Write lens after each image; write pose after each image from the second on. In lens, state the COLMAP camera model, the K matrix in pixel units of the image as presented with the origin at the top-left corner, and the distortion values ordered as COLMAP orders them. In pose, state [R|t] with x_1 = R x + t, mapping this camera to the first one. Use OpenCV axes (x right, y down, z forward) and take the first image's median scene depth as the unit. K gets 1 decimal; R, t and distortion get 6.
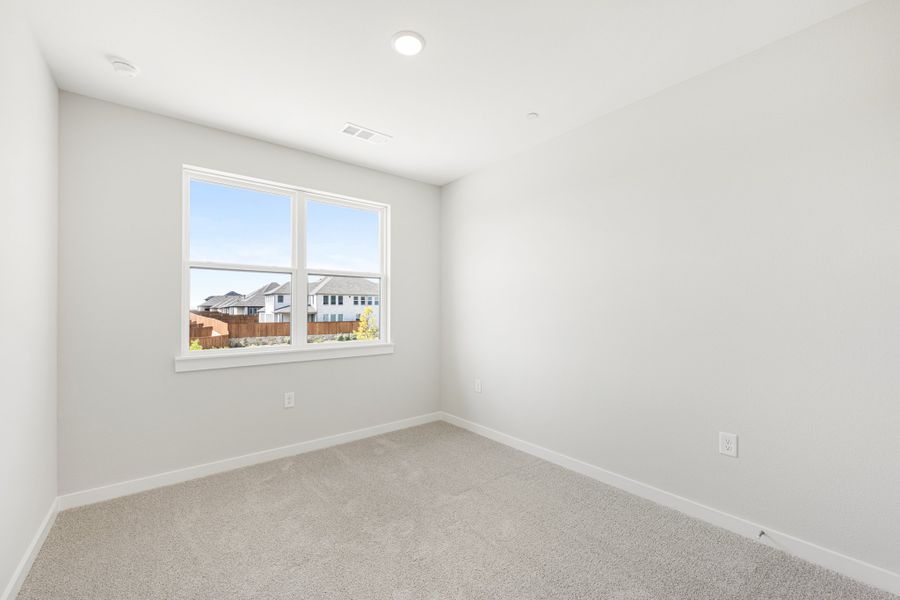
lens RADIAL K [[364.5, 0, 446.8], [0, 364.5, 300.7], [0, 0, 1]] dist [0.001319, 0.000280]
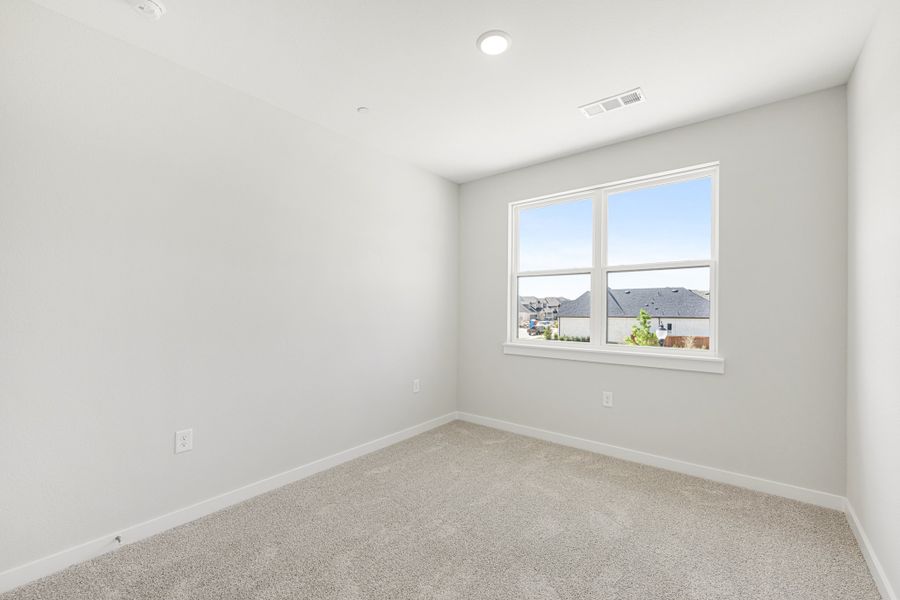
lens RADIAL K [[366.9, 0, 451.0], [0, 366.9, 314.6], [0, 0, 1]] dist [0.000692, -0.000284]
pose [[0.242187, 0.018703, -0.970049, 0.443635], [0.022125, 0.999448, 0.024794, 0.003754], [0.969977, -0.027467, 0.241640, 0.344894]]
